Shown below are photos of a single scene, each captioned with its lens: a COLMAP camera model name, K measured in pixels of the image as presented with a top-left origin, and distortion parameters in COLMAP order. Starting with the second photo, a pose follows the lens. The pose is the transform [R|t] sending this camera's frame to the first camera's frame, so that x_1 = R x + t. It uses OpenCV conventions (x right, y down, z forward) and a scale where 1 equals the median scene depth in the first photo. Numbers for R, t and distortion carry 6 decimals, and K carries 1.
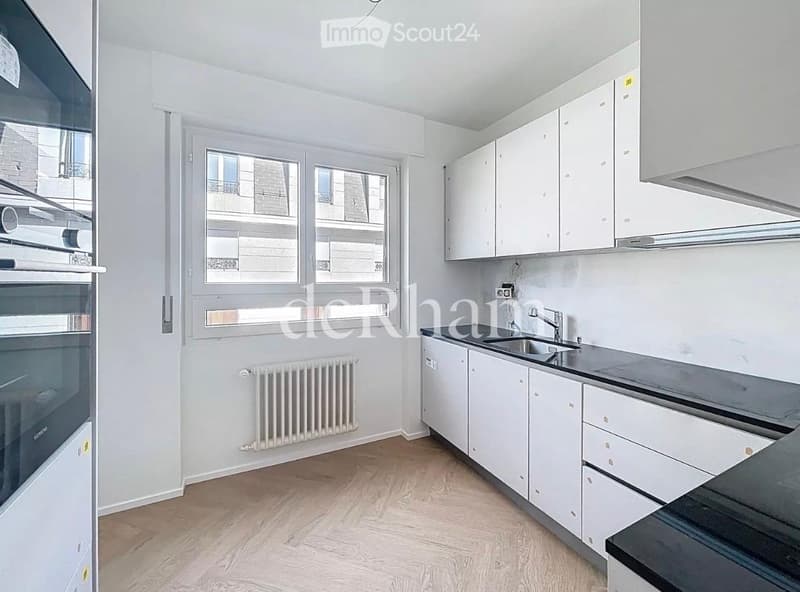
lens RADIAL K [[339.6, 0, 398.8], [0, 339.6, 280.1], [0, 0, 1]] dist [-0.000568, -0.000039]
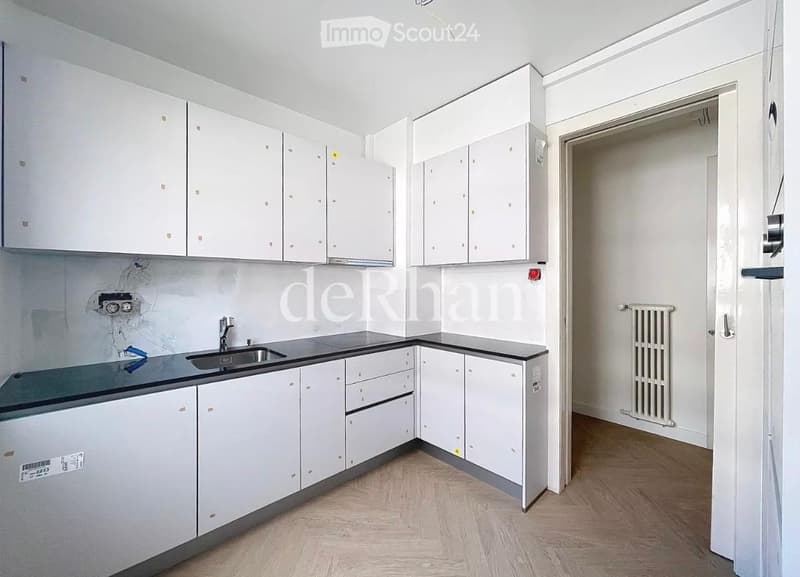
lens RADIAL K [[328.1, 0, 400.0], [0, 328.1, 288.5], [0, 0, 1]] dist [0.000309, 0.000090]
pose [[-0.283102, -0.013596, 0.958993, -0.505166], [0.007011, 0.999843, 0.016244, -0.005501], [-0.959064, 0.011323, -0.282962, 0.708191]]
